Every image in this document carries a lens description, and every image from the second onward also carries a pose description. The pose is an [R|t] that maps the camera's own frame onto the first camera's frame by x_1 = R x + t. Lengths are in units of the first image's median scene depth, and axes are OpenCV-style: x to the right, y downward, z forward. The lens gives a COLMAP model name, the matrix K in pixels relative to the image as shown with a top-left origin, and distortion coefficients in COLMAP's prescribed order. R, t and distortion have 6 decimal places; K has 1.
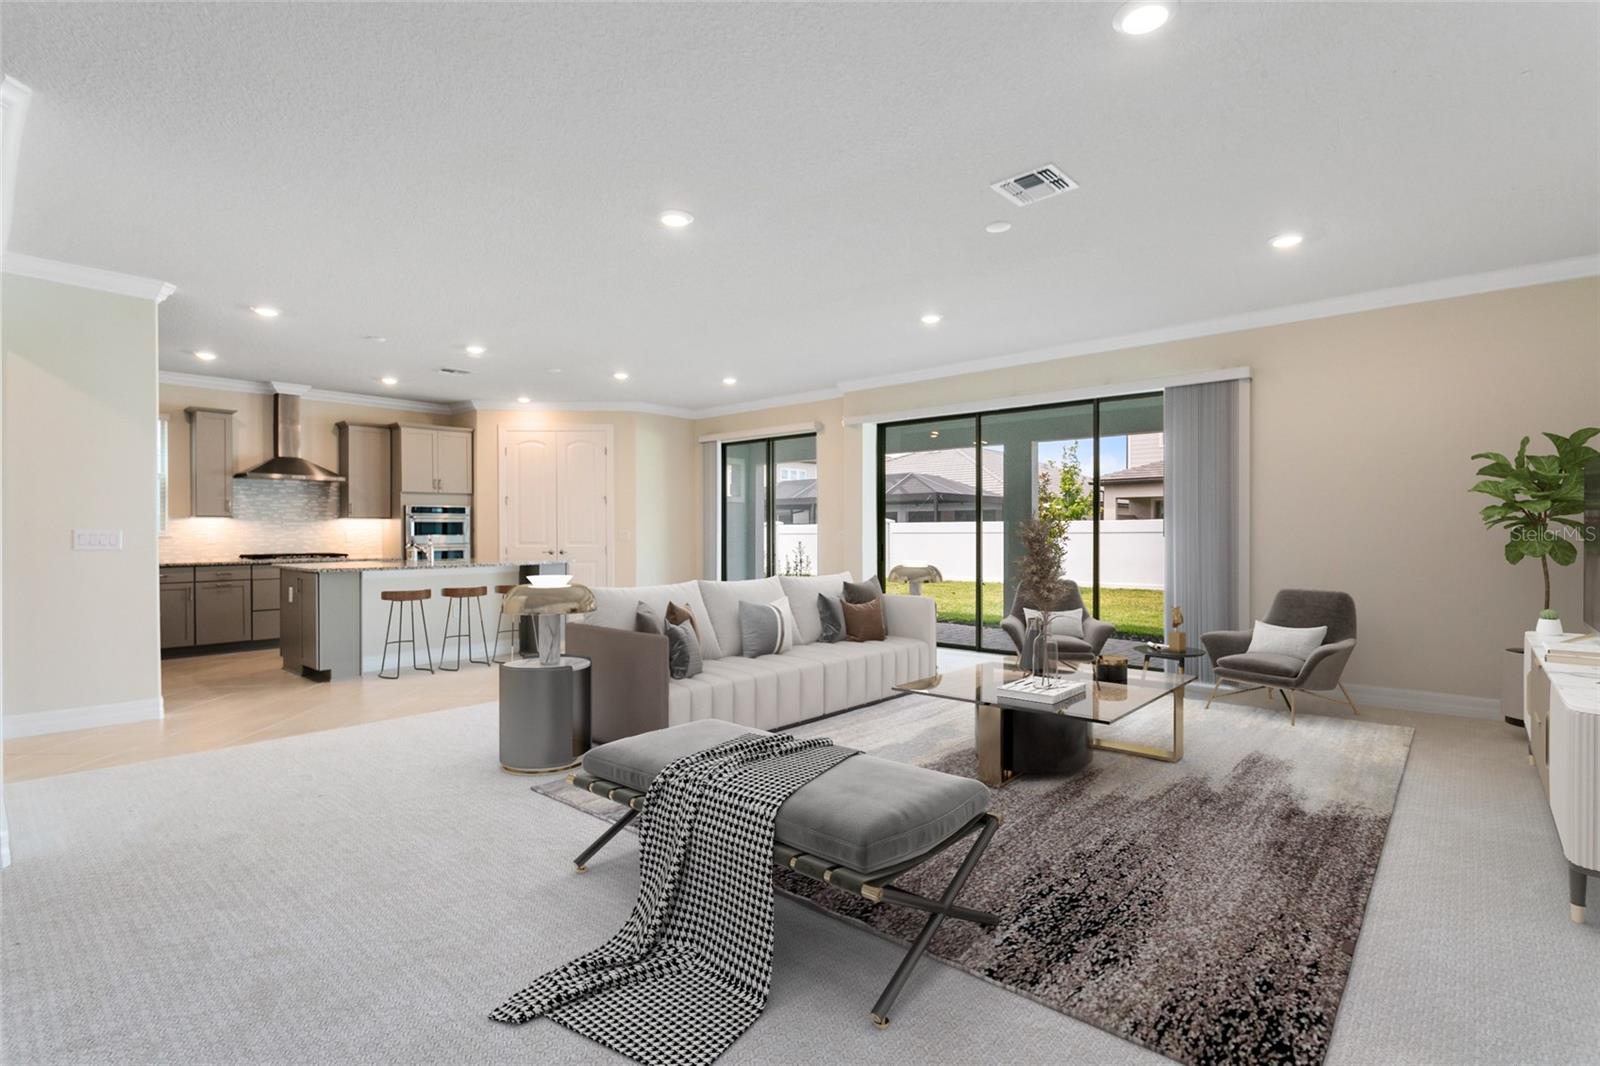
lens RADIAL K [[765.3, 0, 790.1], [0, 765.3, 536.6], [0, 0, 1]] dist [-0.001426, 0.000504]
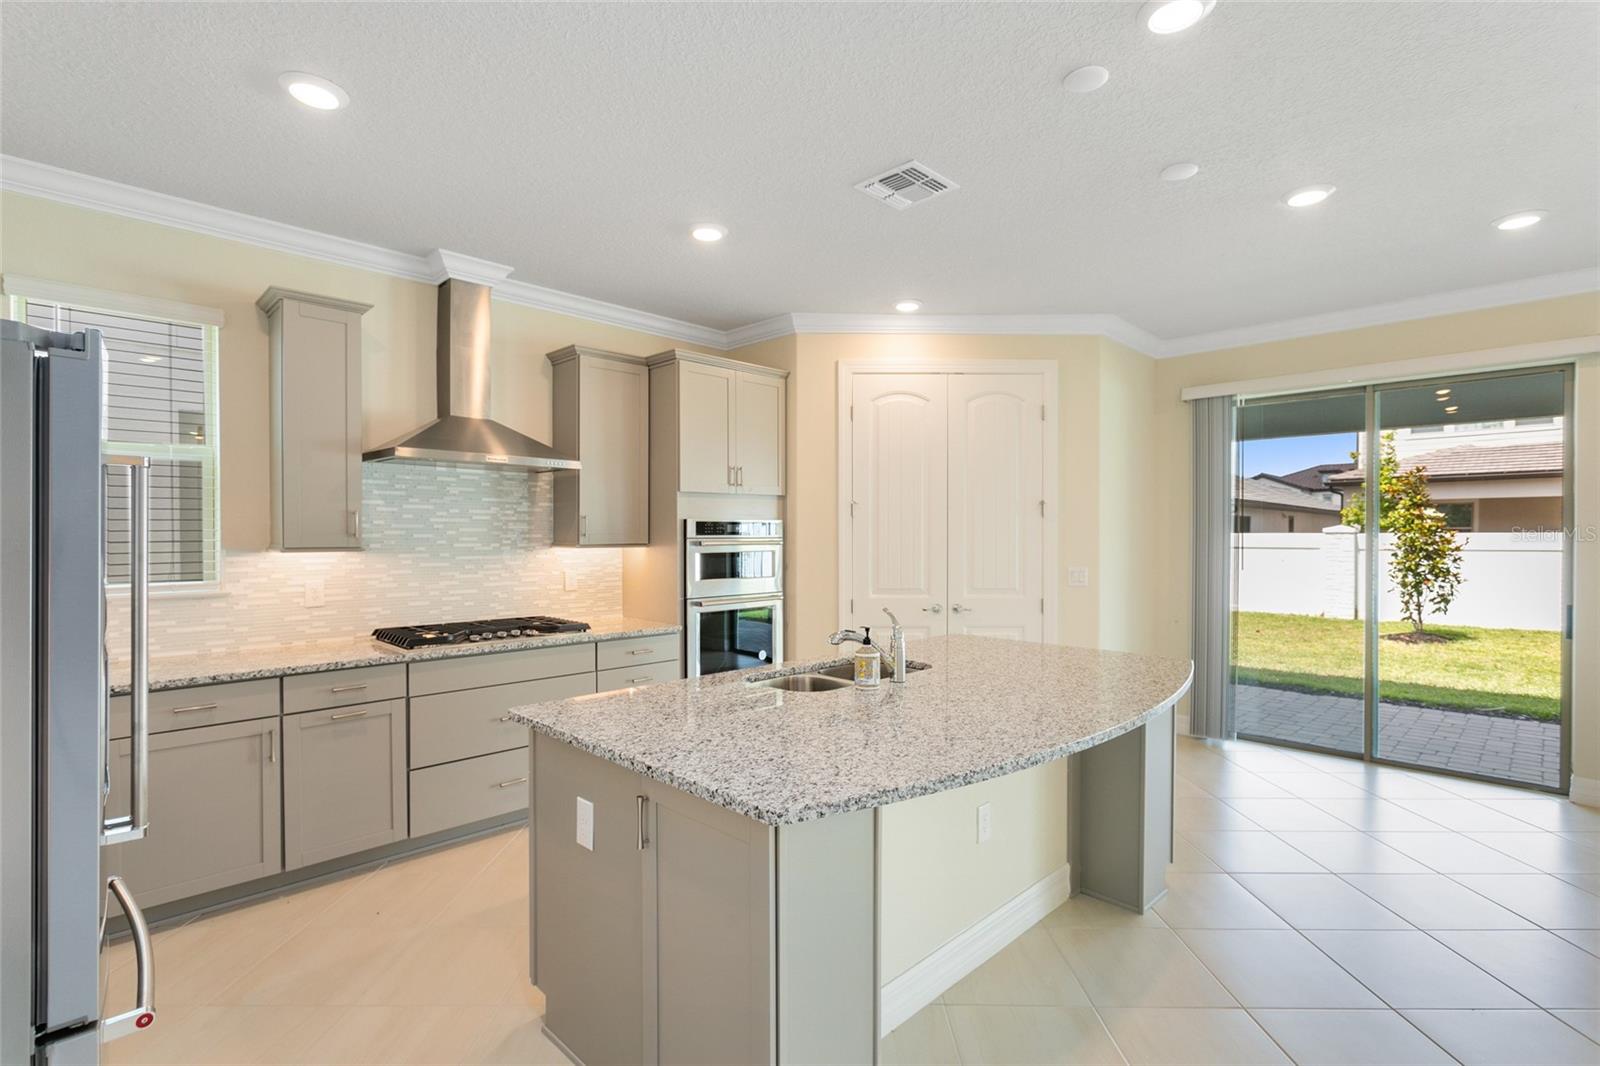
lens RADIAL K [[765.3, 0, 796.5], [0, 765.3, 539.8], [0, 0, 1]] dist [-0.001426, 0.000504]
pose [[0.998605, 0.004549, -0.052611, -0.483740], [-0.004155, 0.999963, 0.007594, -0.037986], [0.052643, -0.007365, 0.998586, 0.608310]]
